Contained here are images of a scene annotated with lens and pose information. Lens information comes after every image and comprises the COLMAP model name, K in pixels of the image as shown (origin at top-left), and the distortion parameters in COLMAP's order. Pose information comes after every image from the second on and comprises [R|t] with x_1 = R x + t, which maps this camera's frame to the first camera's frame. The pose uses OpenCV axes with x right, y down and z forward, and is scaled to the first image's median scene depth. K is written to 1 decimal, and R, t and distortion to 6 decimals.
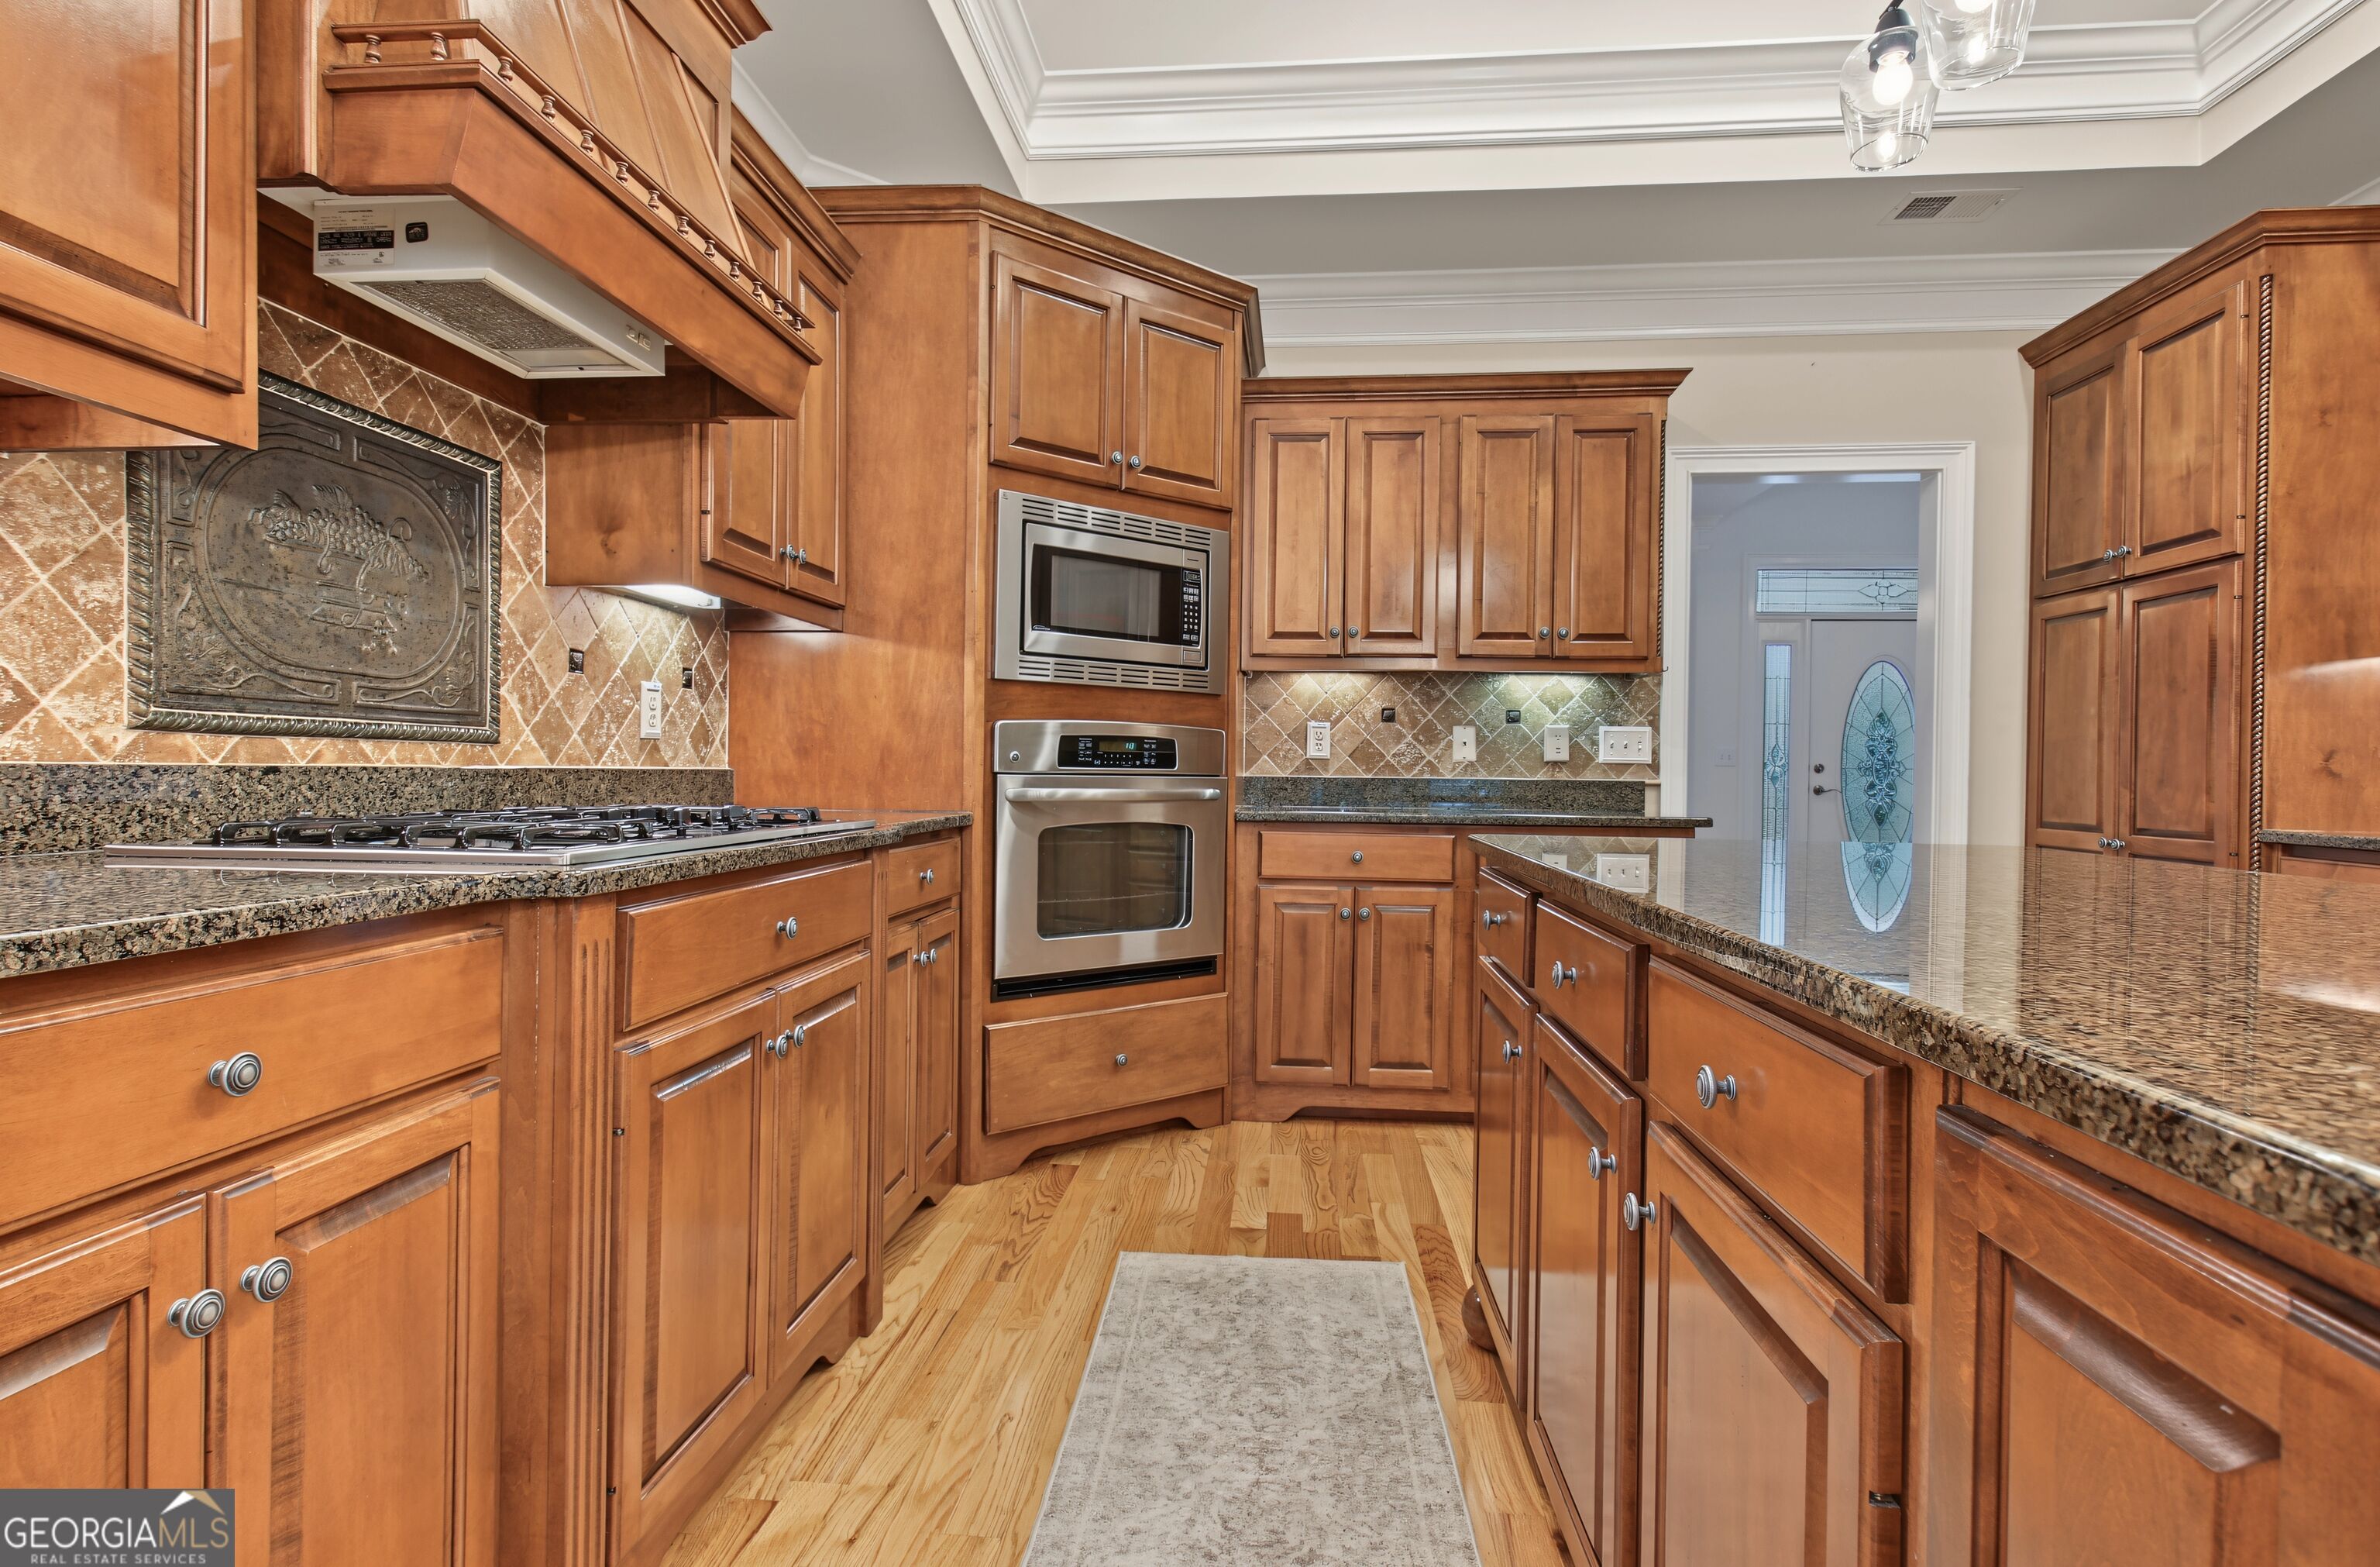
lens RADIAL K [[1146.4, 0, 1197.6], [0, 1146.4, 772.5], [0, 0, 1]] dist [0.010318, -0.000369]
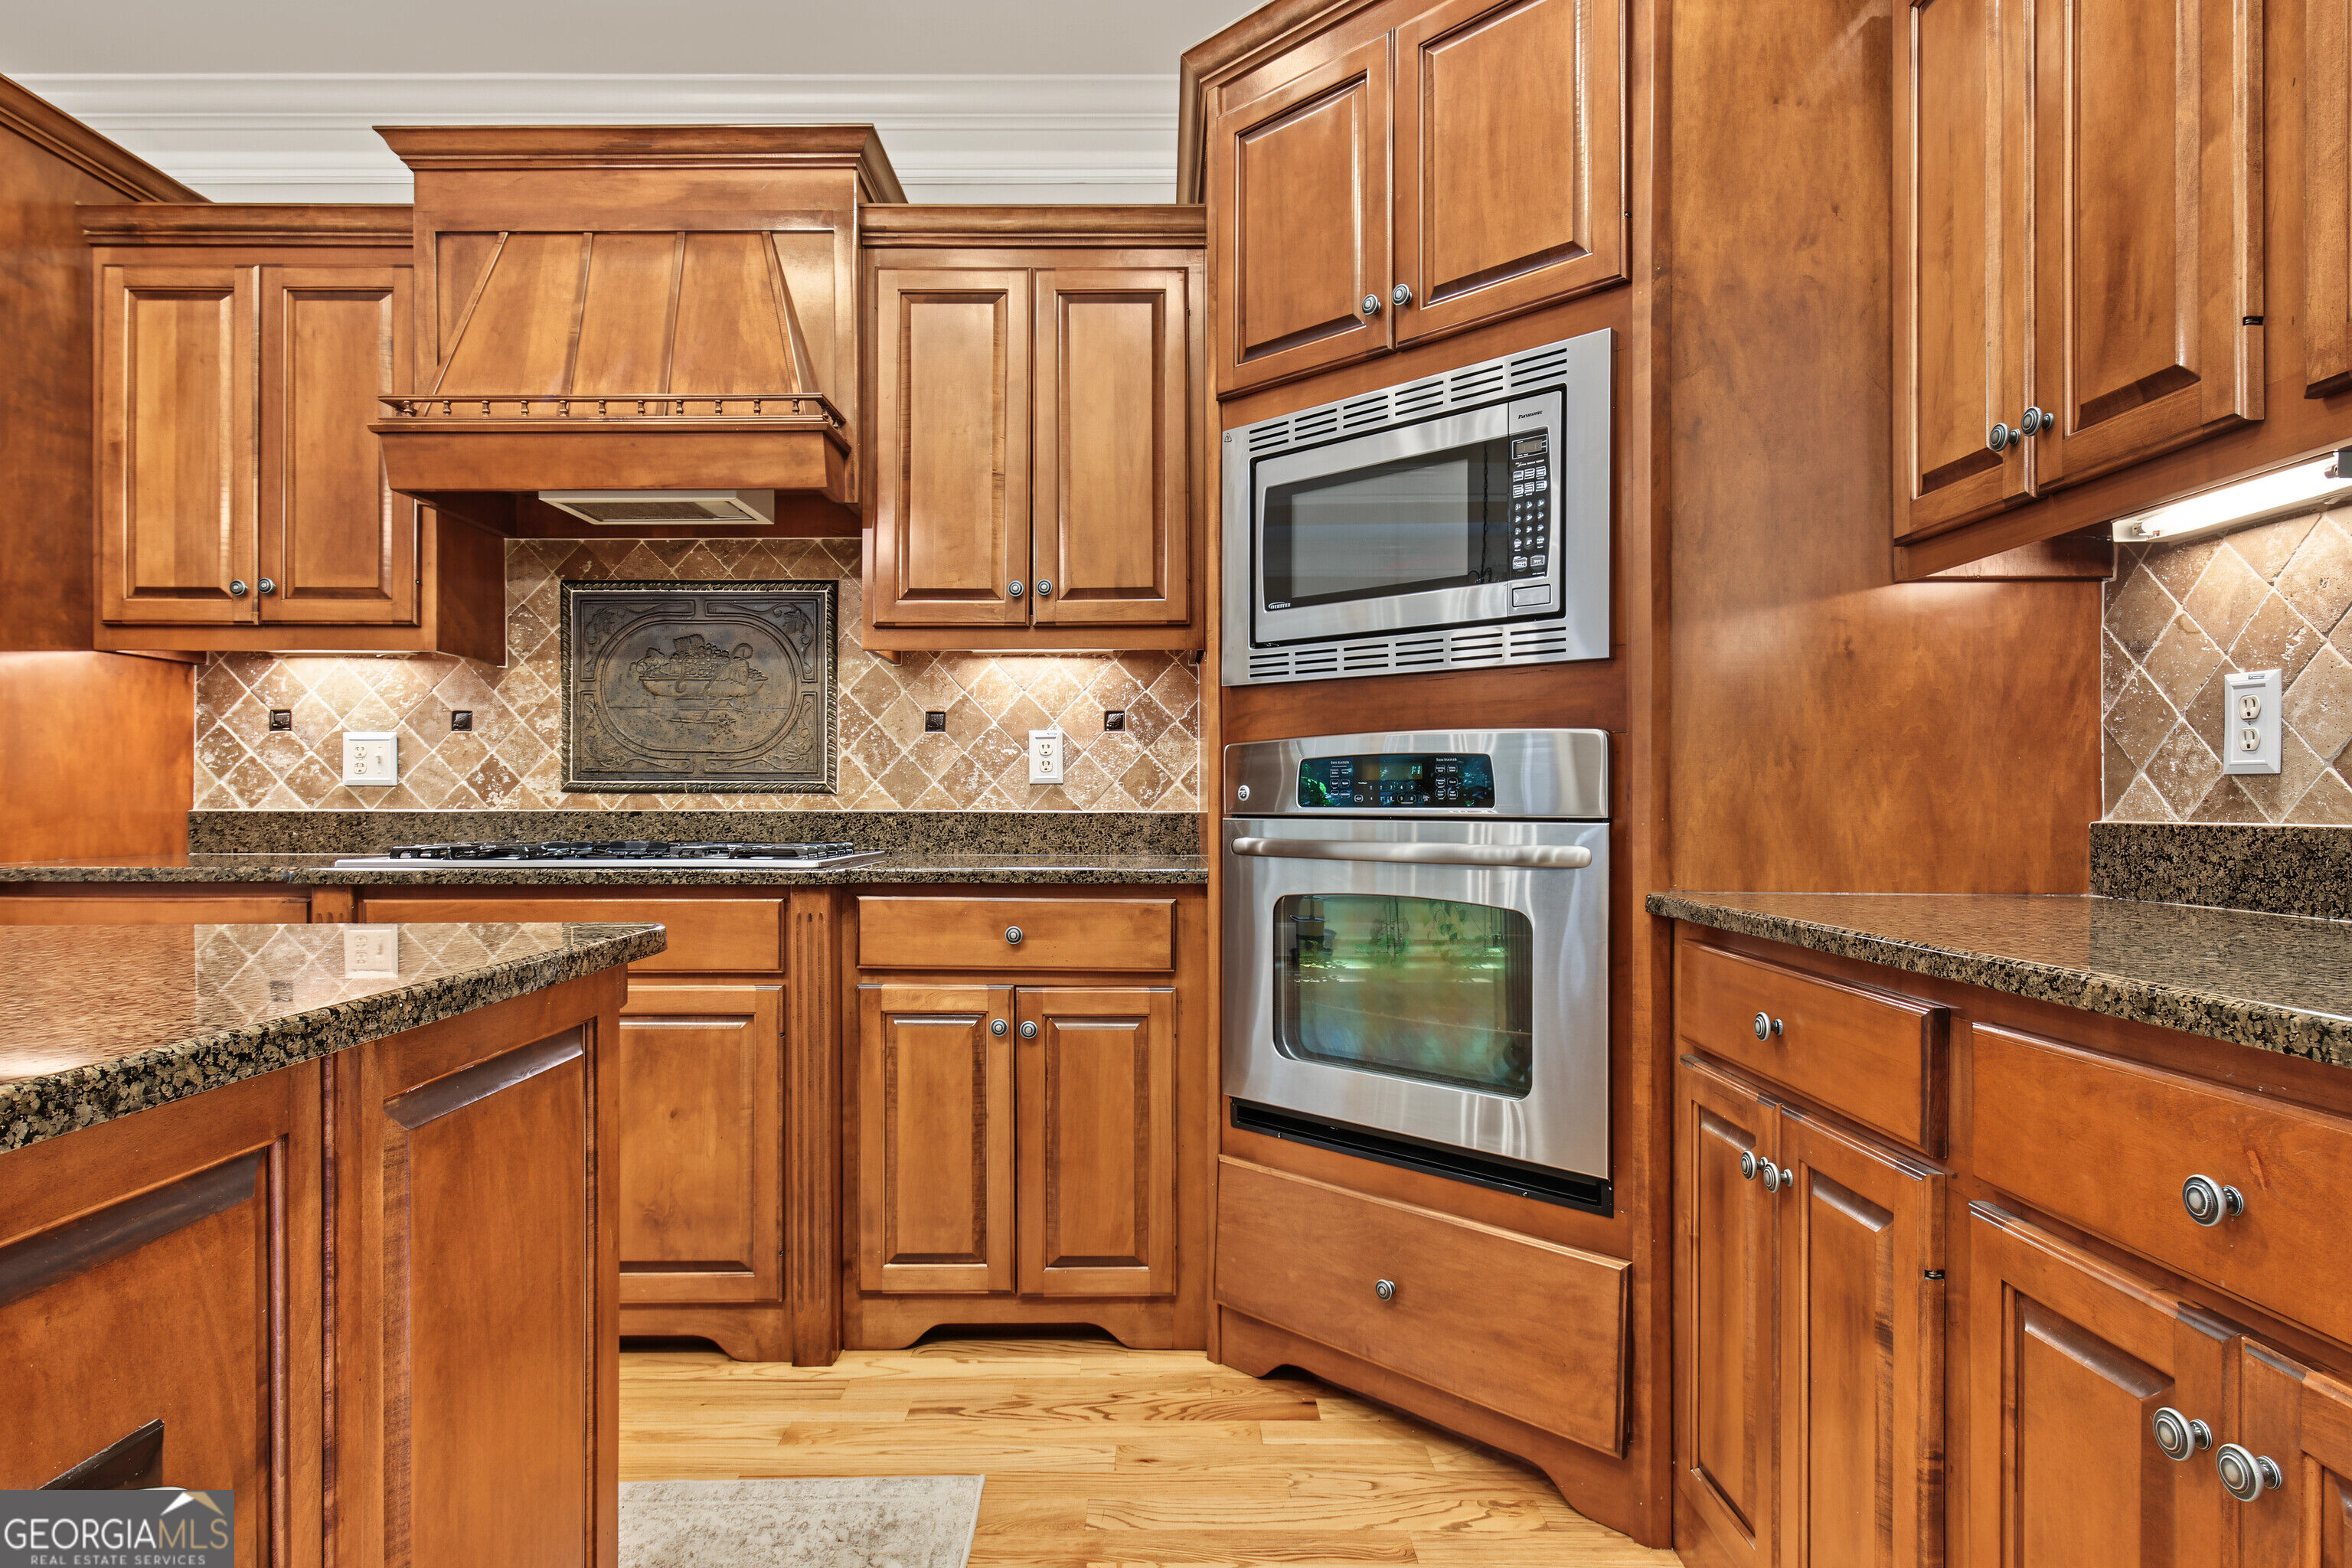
lens RADIAL K [[1304.2, 0, 1170.4], [0, 1304.2, 798.6], [0, 0, 1]] dist [0.004249, 0.002928]
pose [[0.097545, -0.015869, -0.995105, 0.635570], [-0.000818, 0.999871, -0.016025, 0.003170], [0.995231, 0.002377, 0.097519, 0.852686]]
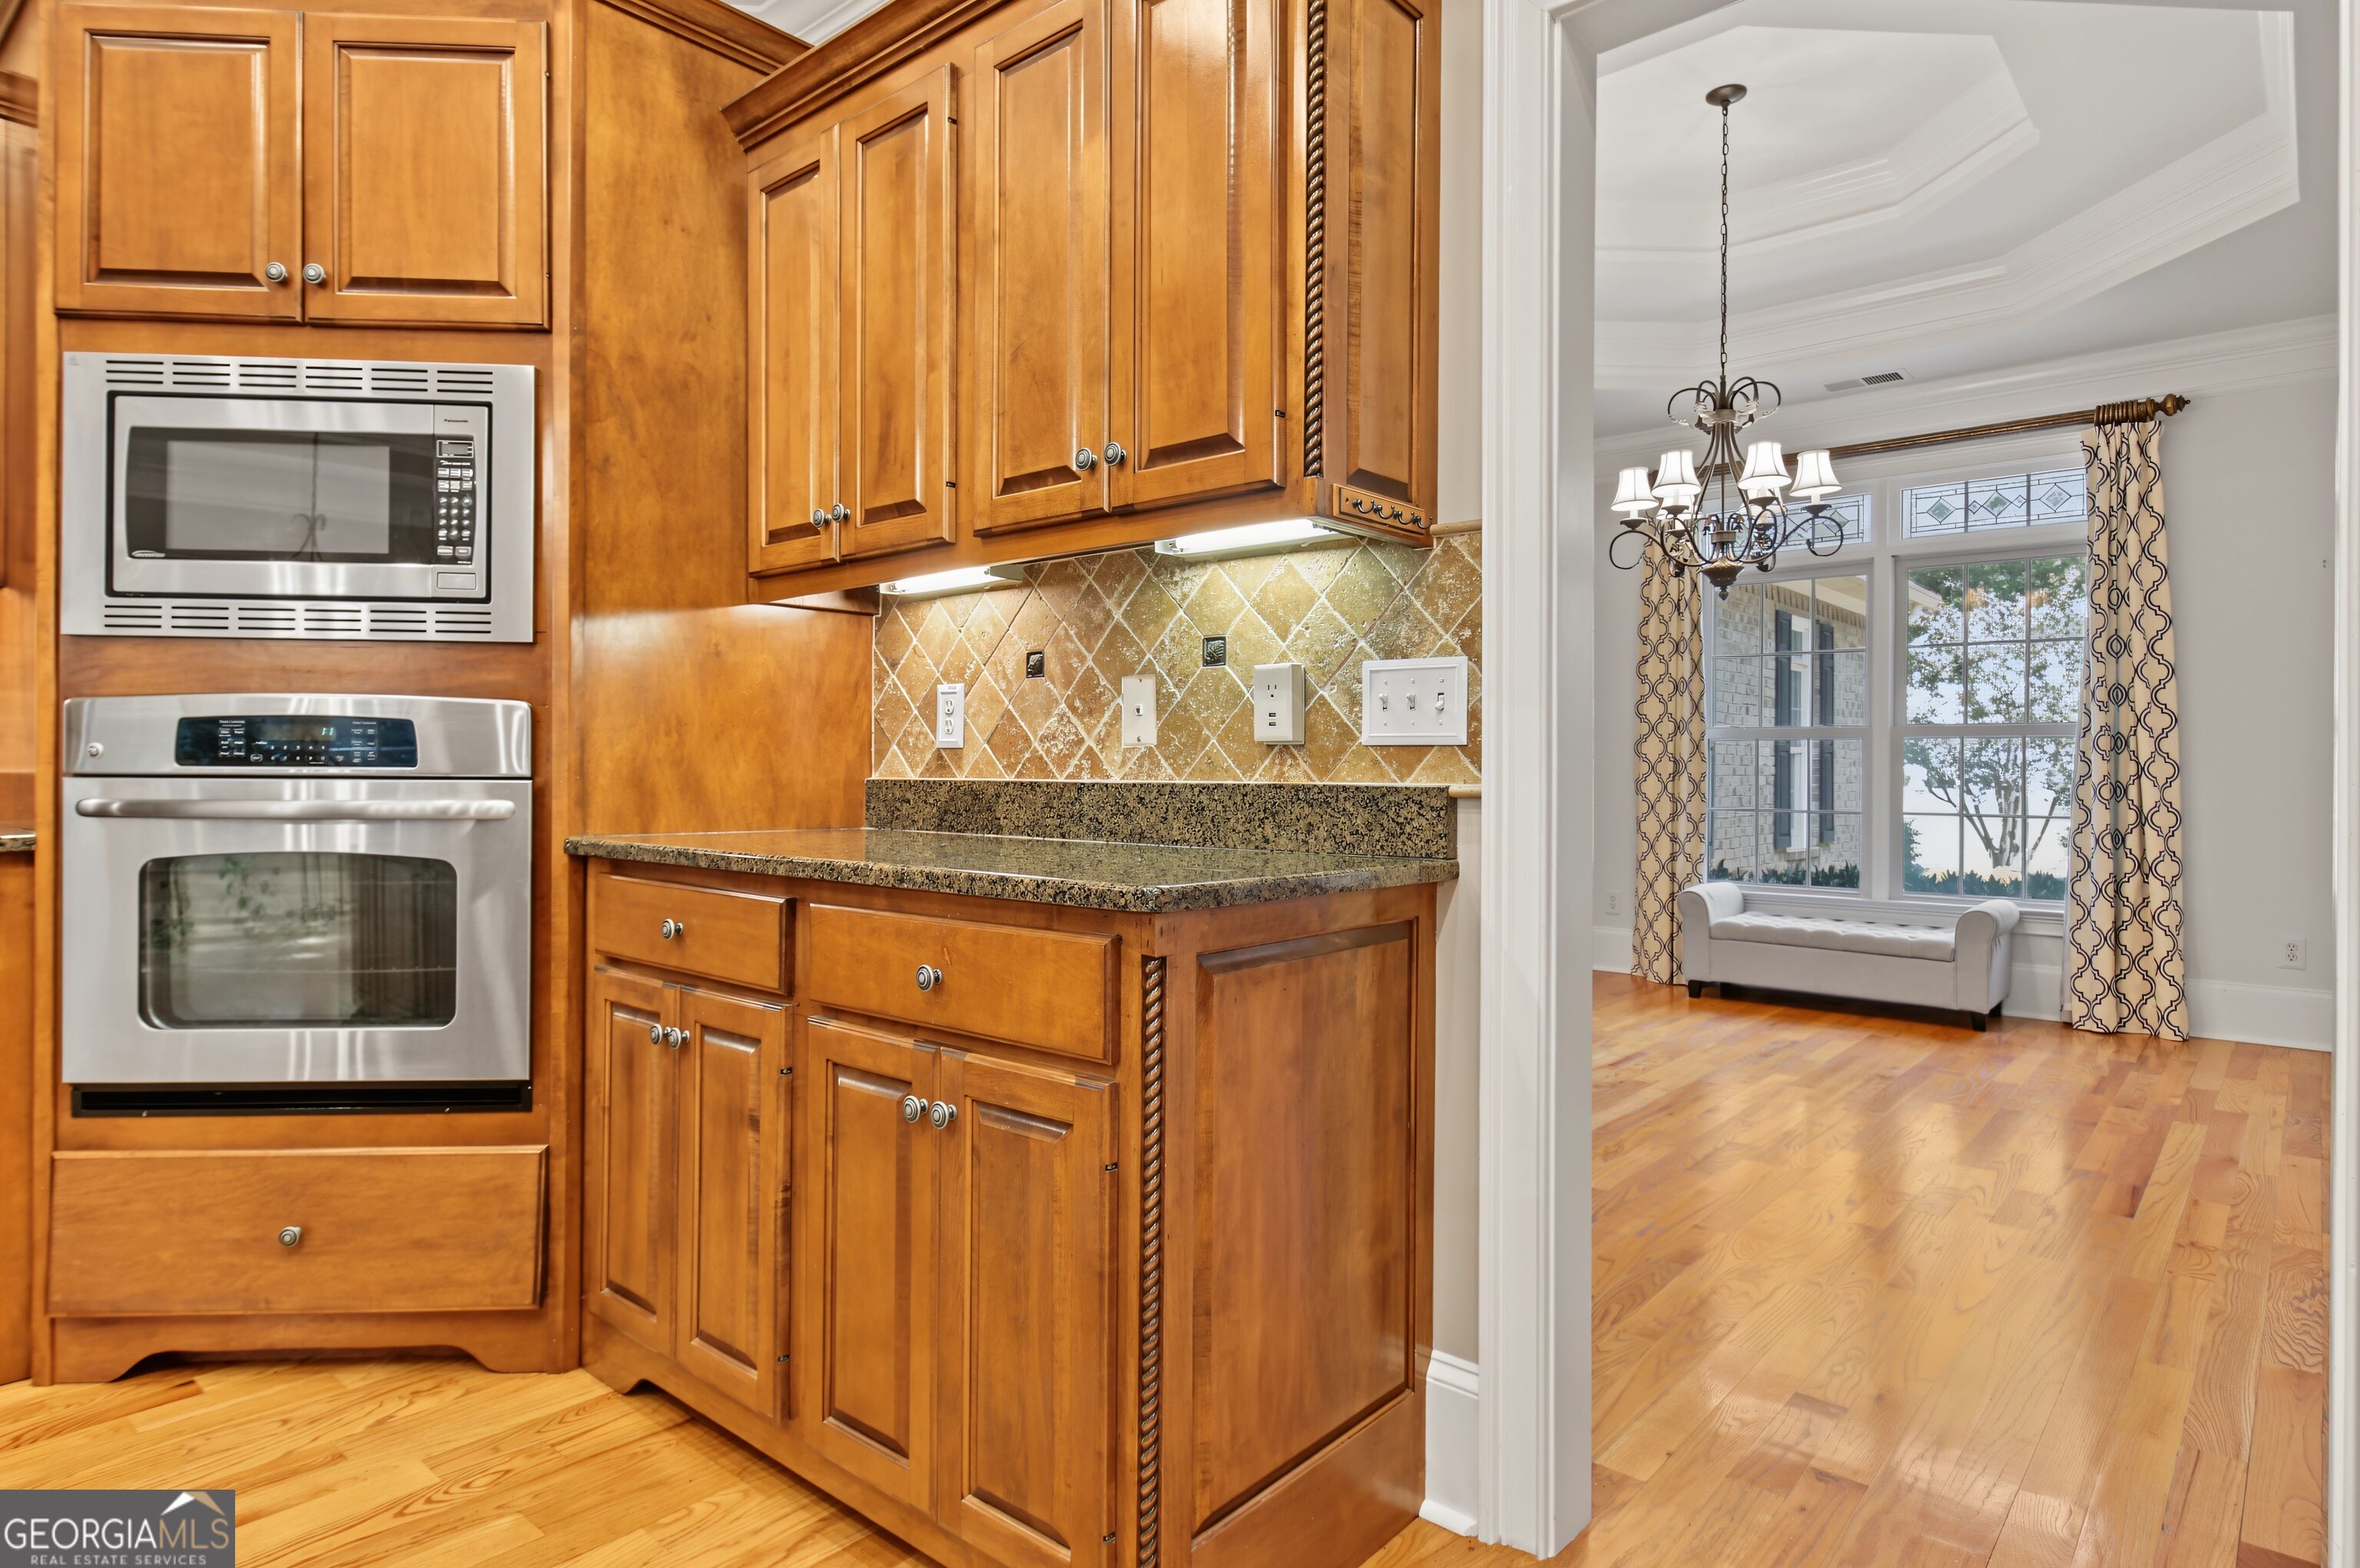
lens RADIAL K [[1308.7, 0, 1167.8], [0, 1308.7, 766.3], [0, 0, 1]] dist [0.004249, 0.002928]
pose [[0.813249, -0.010061, -0.581829, 0.766630], [0.005524, 0.999939, -0.009571, 0.005548], [0.581890, 0.004570, 0.813255, 0.724748]]
